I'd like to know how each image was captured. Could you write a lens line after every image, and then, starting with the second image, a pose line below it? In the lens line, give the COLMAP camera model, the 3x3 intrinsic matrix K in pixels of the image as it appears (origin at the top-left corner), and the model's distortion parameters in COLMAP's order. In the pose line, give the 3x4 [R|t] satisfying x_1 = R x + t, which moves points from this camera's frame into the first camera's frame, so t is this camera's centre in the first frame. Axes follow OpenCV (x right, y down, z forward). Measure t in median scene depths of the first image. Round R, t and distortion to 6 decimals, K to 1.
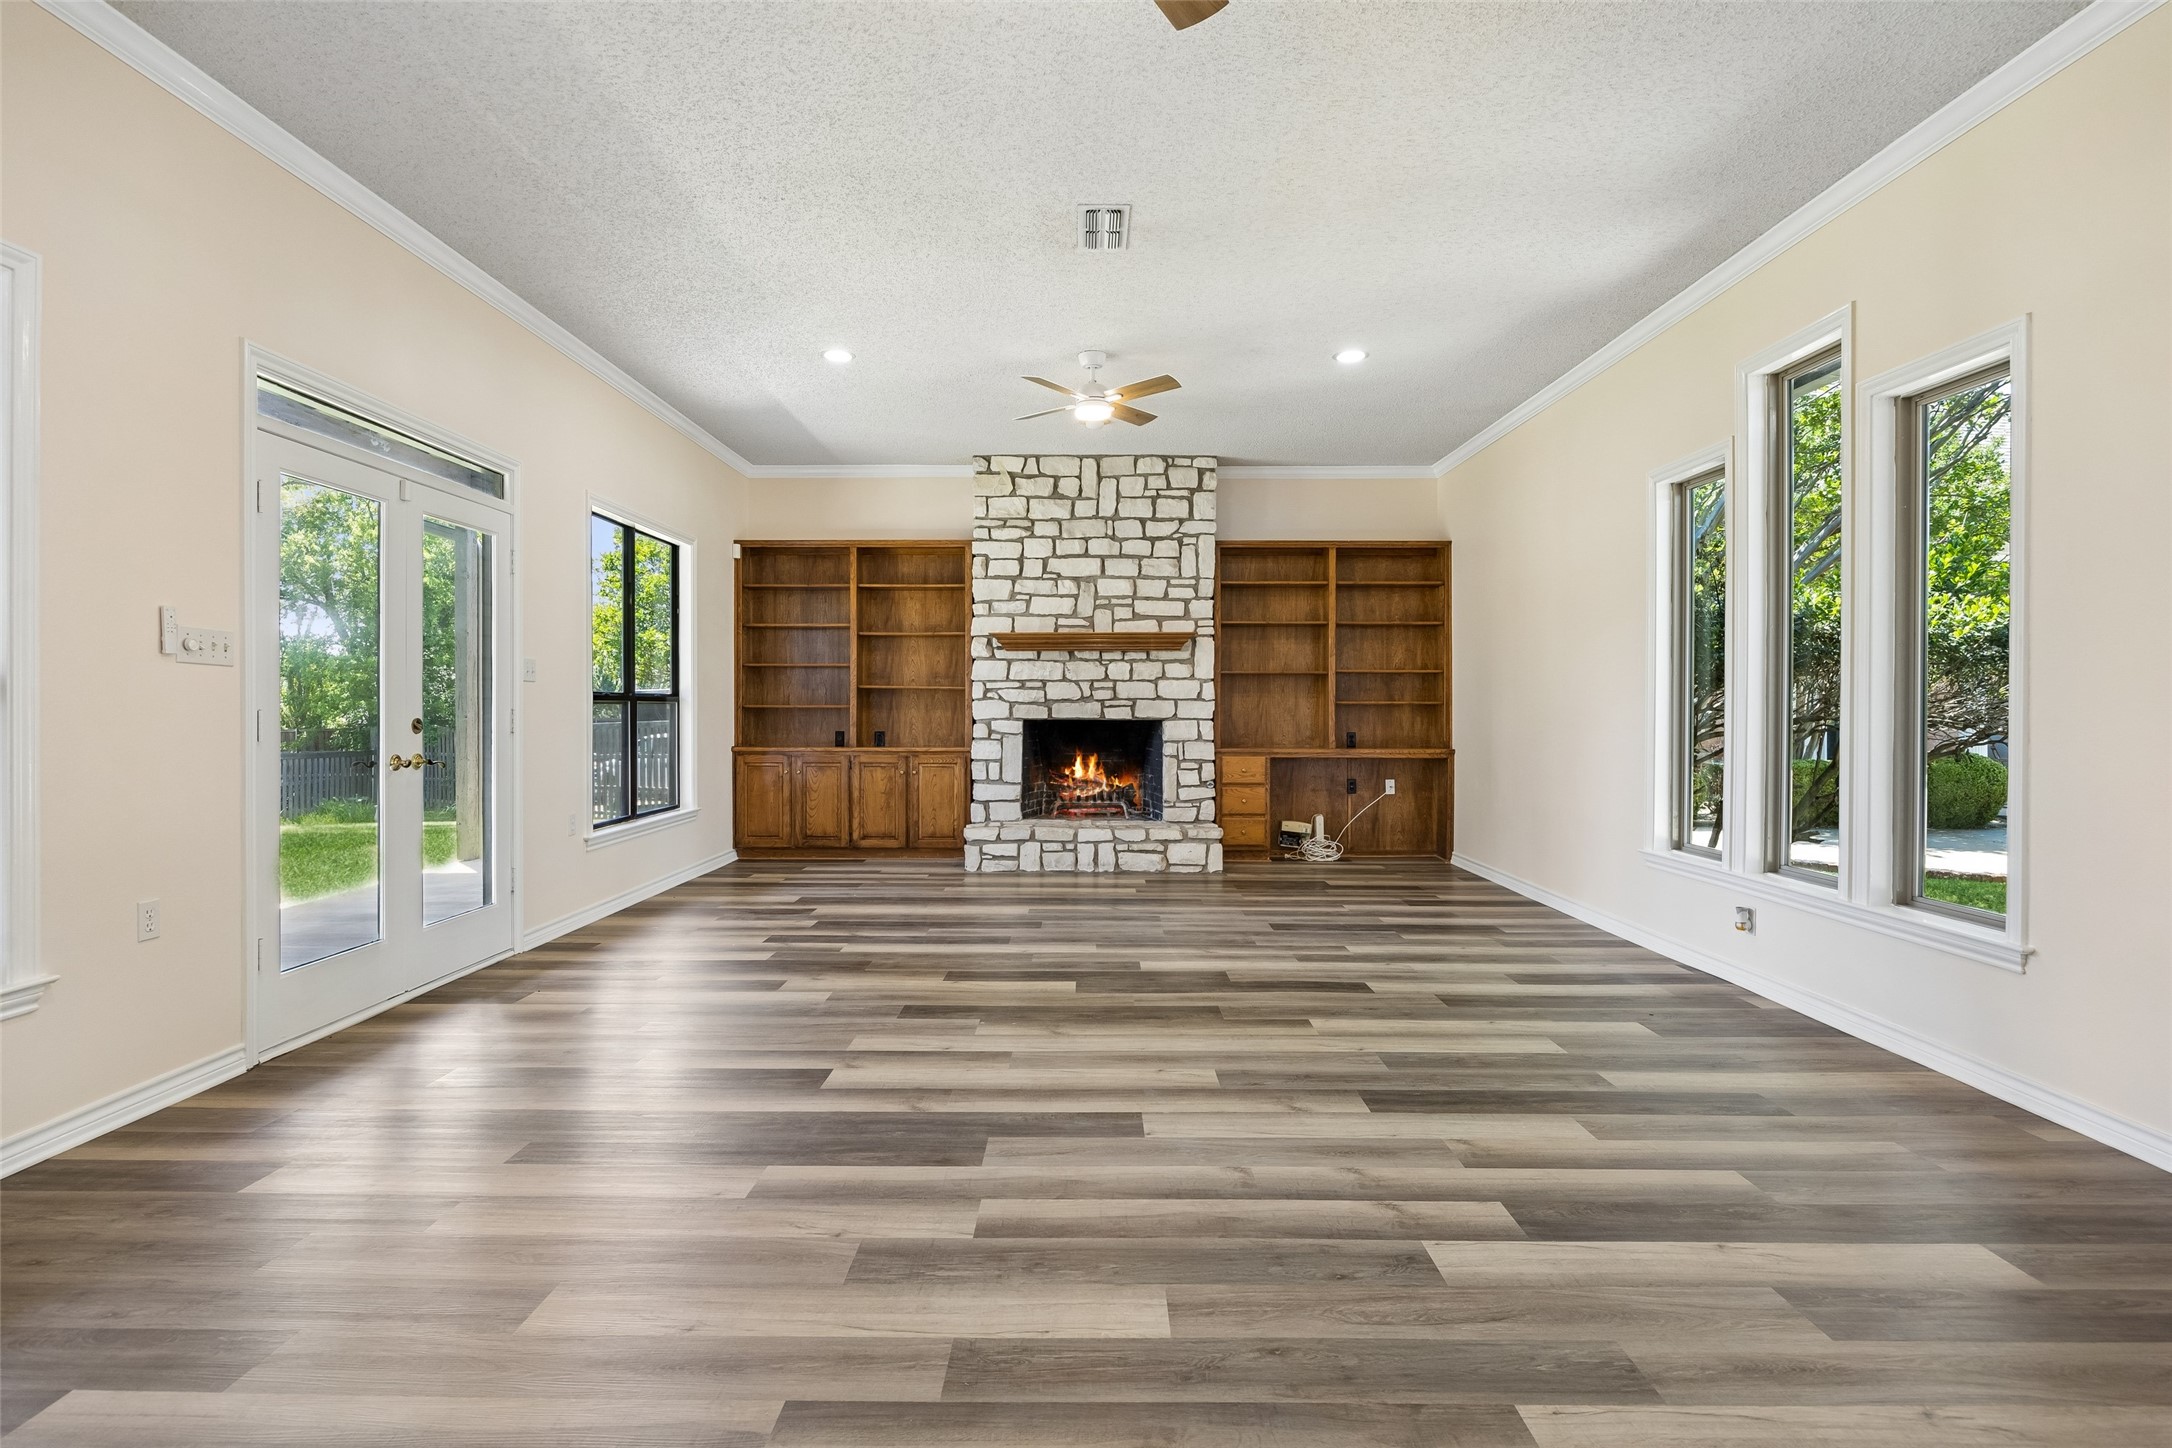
lens RADIAL K [[1053.3, 0, 1079.8], [0, 1053.3, 720.7], [0, 0, 1]] dist [-0.014476, 0.002022]
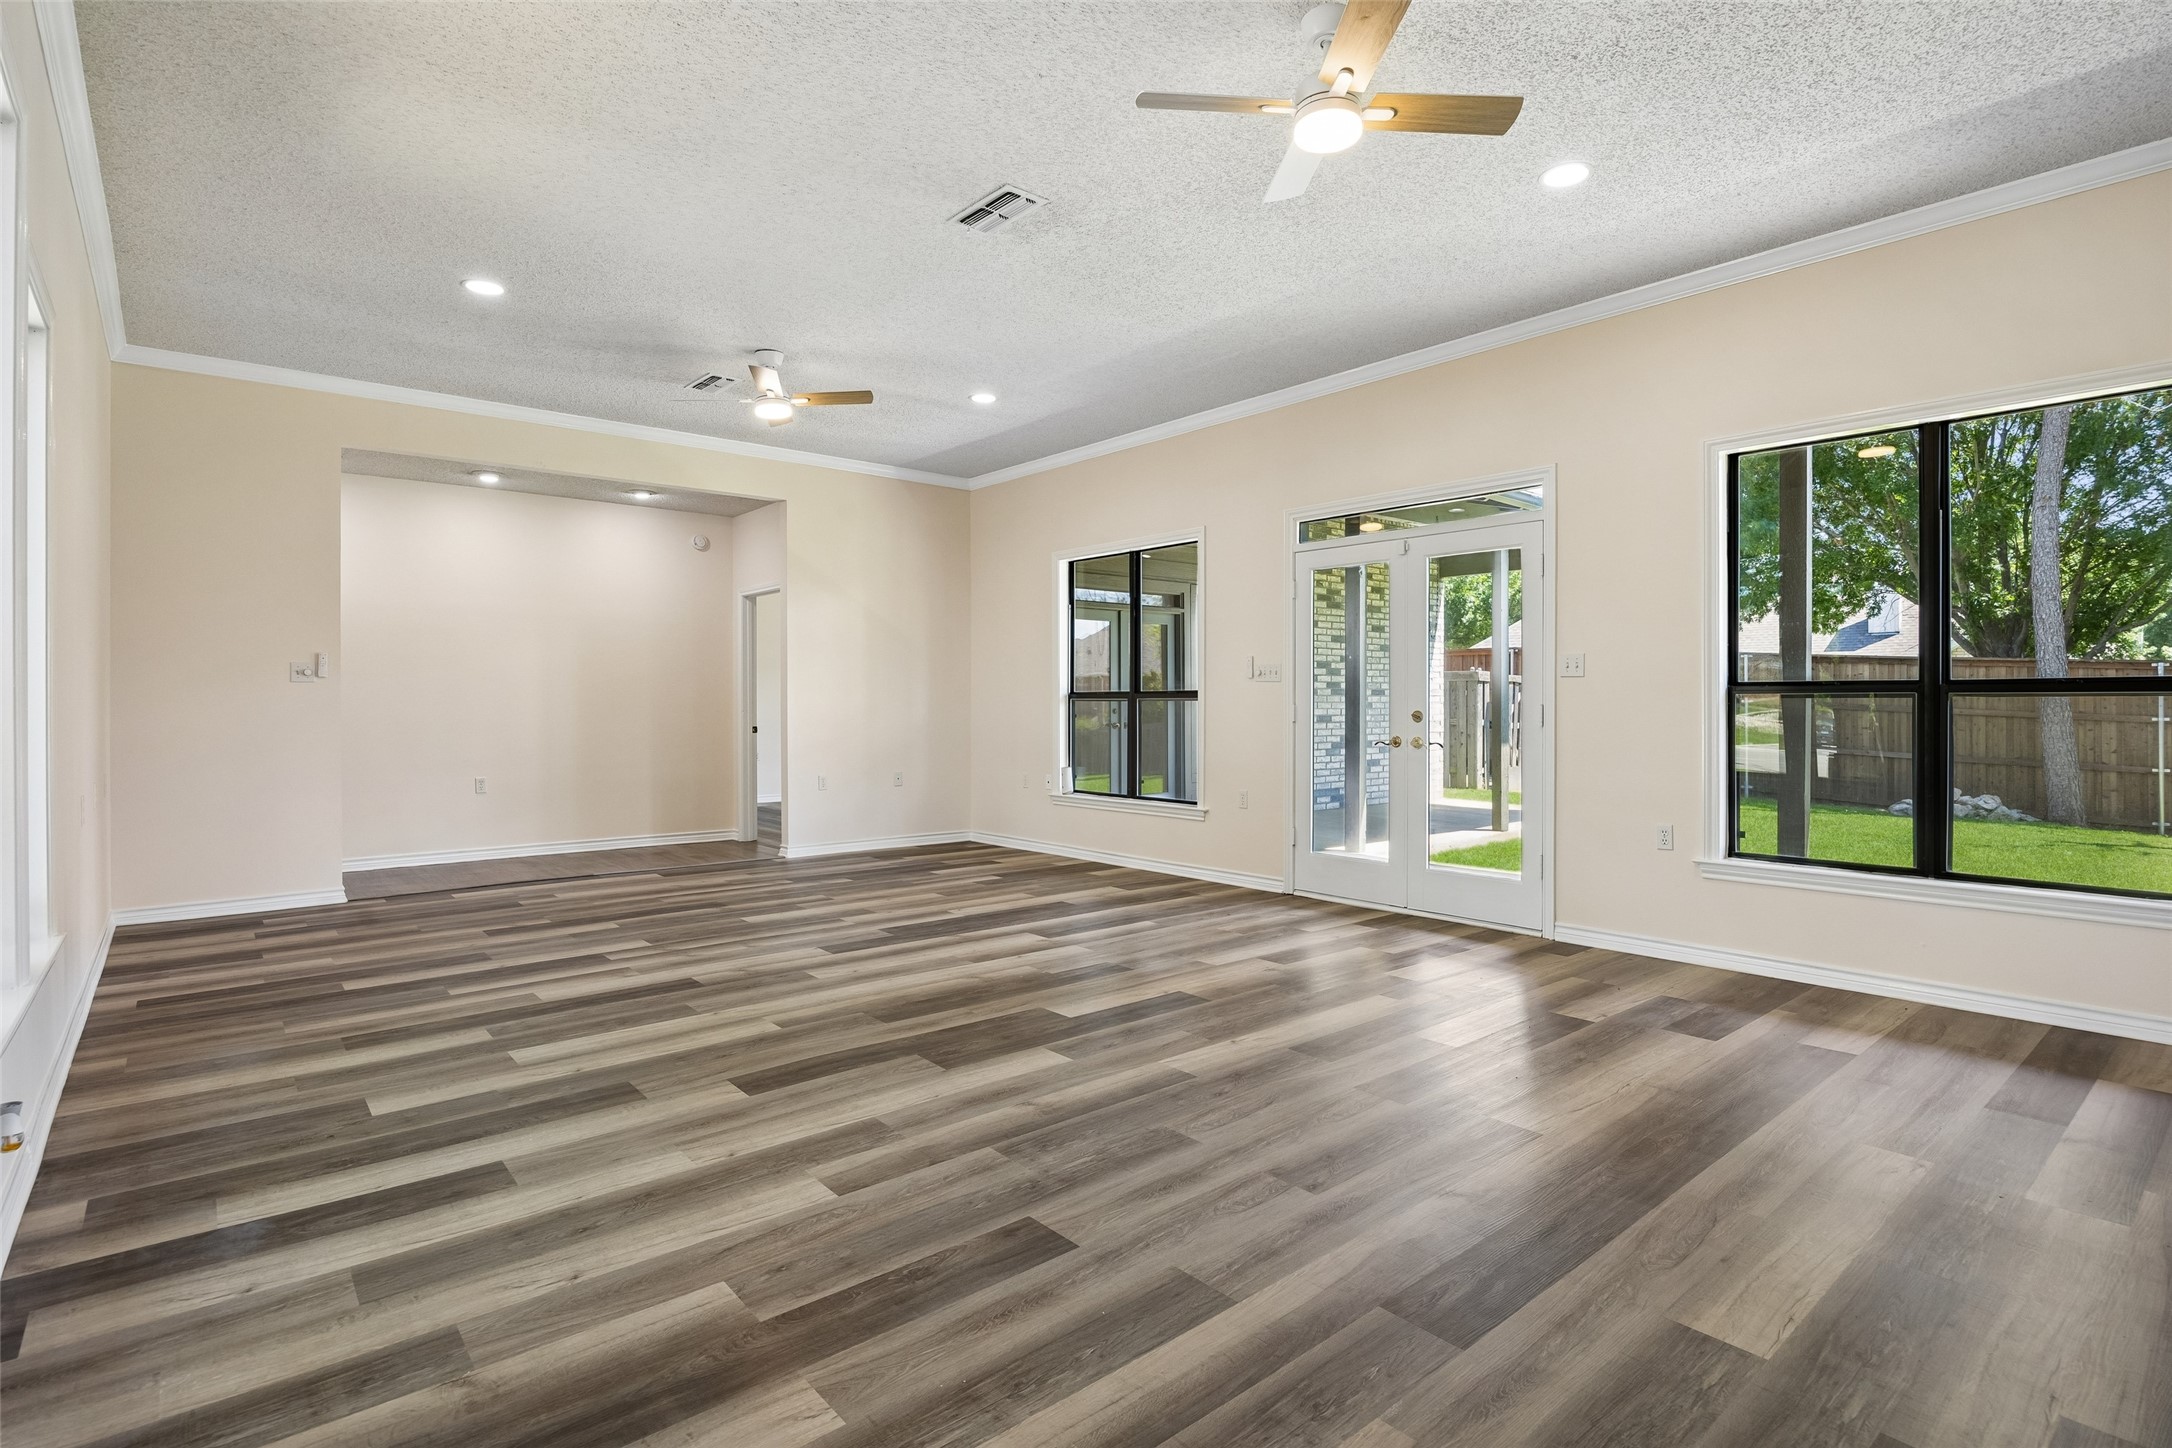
lens RADIAL K [[1053.3, 0, 1077.5], [0, 1053.3, 709.5], [0, 0, 1]] dist [-0.014476, 0.002022]
pose [[-0.753869, 0.002809, -0.657019, 0.316667], [-0.008588, 0.999863, 0.014129, -0.010059], [0.656968, 0.016293, -0.753742, 0.933337]]
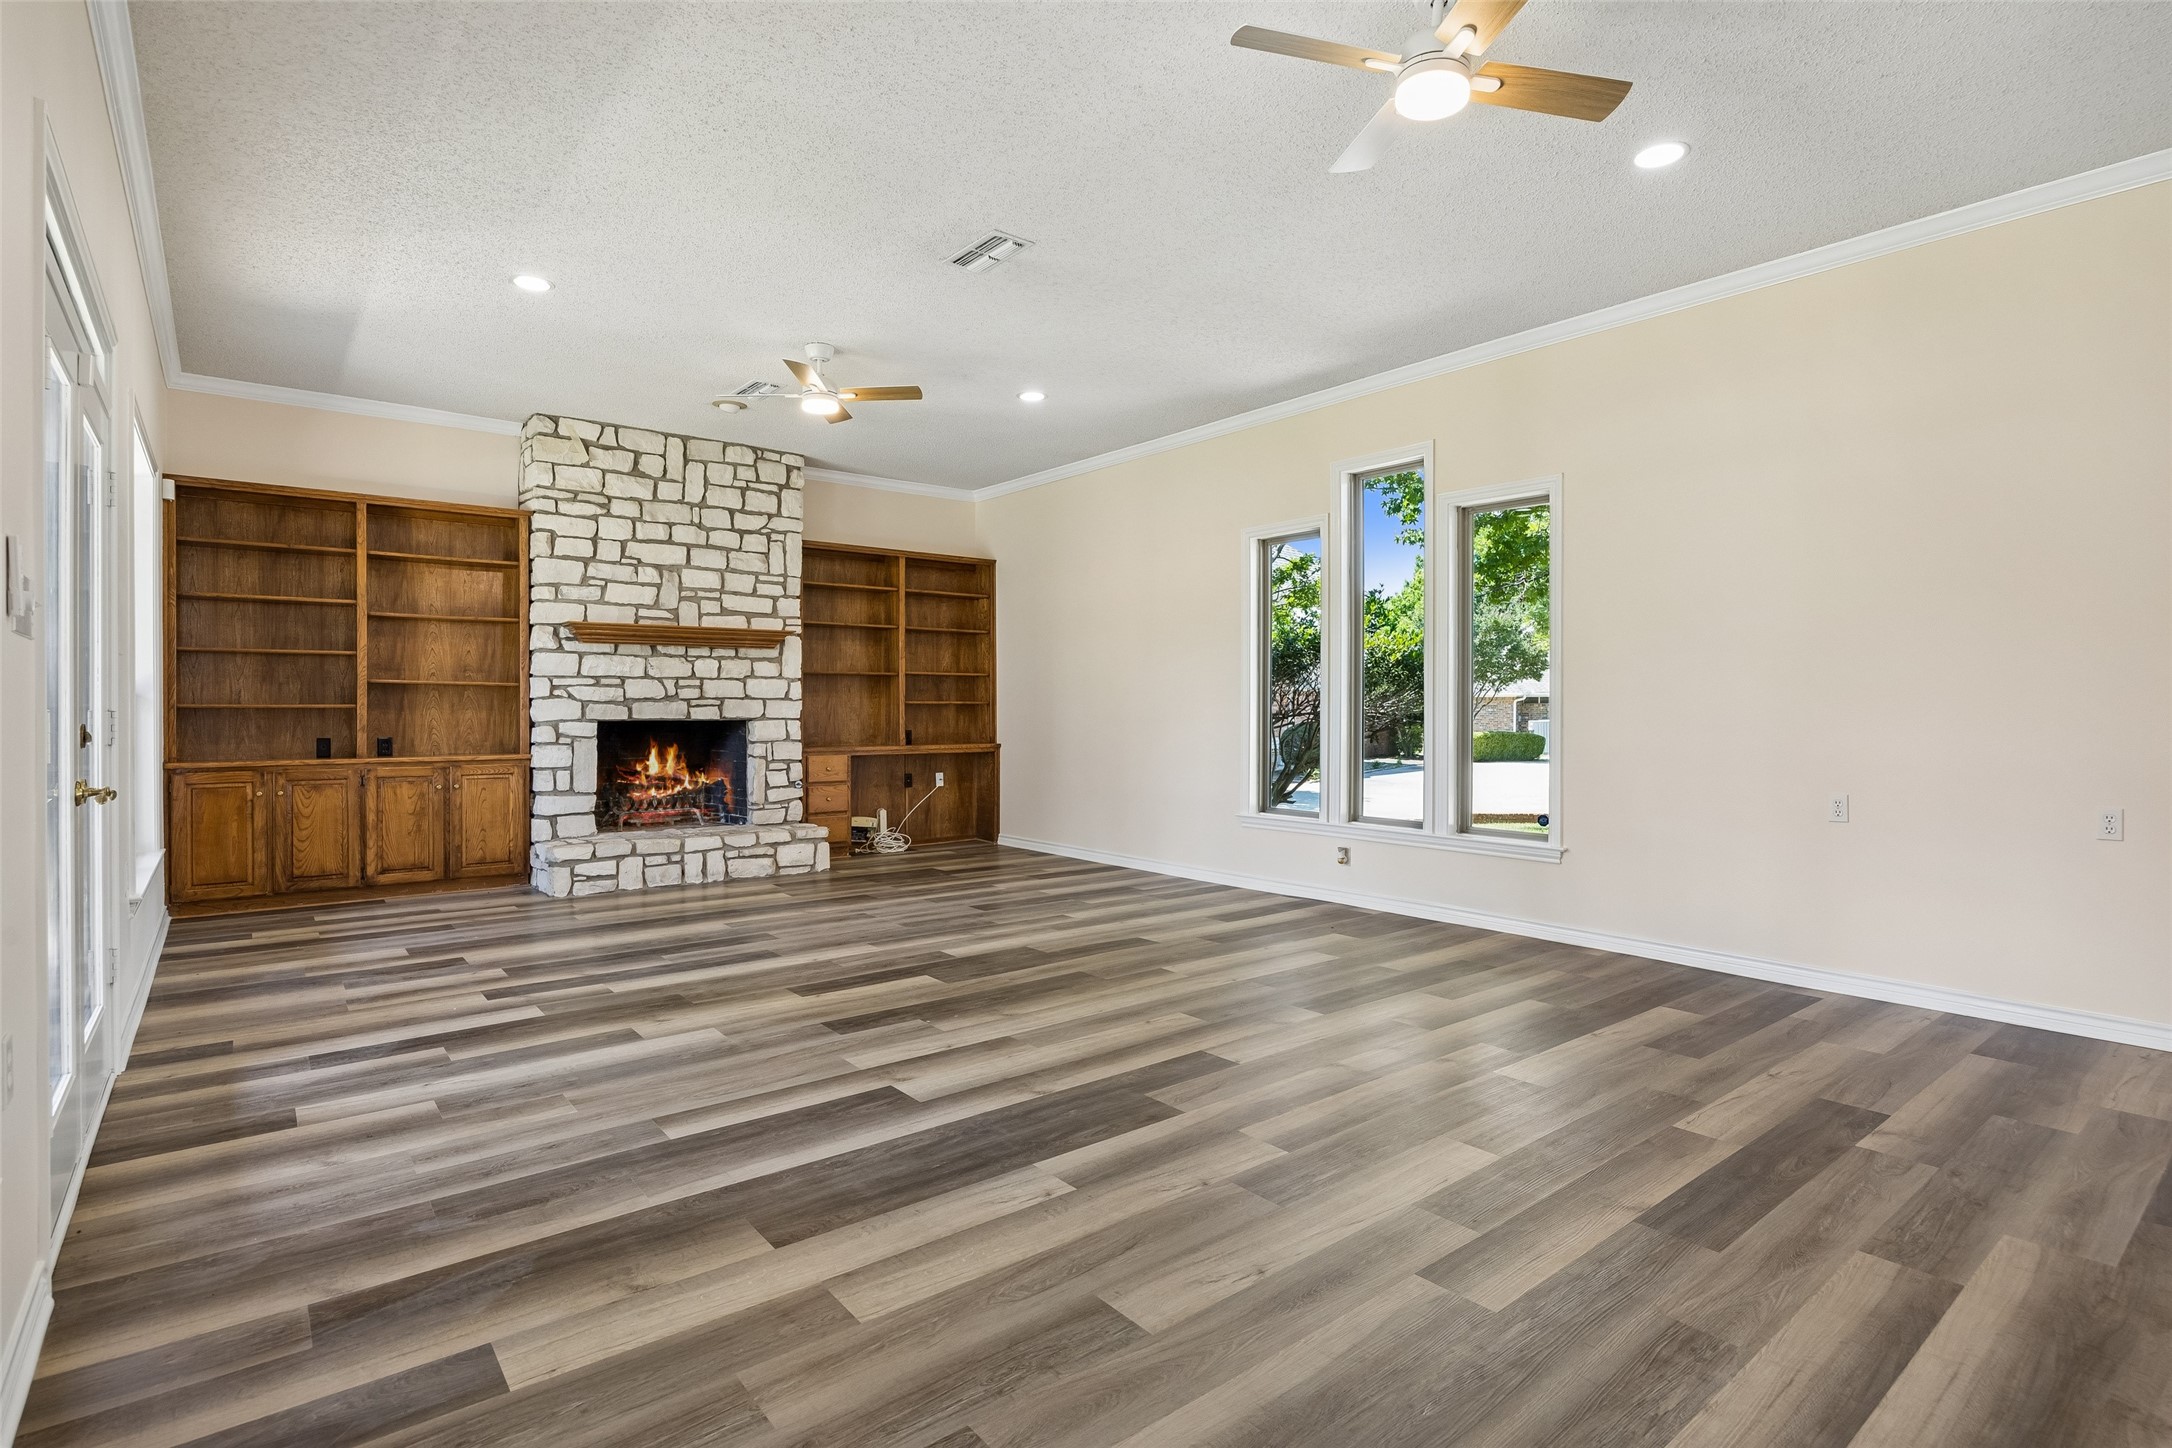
lens RADIAL K [[1053.3, 0, 1067.9], [0, 1053.3, 716.4], [0, 0, 1]] dist [-0.014476, 0.002022]
pose [[0.780381, -0.006234, 0.625273, -0.299742], [0.008872, 0.999960, -0.001104, -0.000318], [-0.625241, 0.006409, 0.780406, 0.065507]]
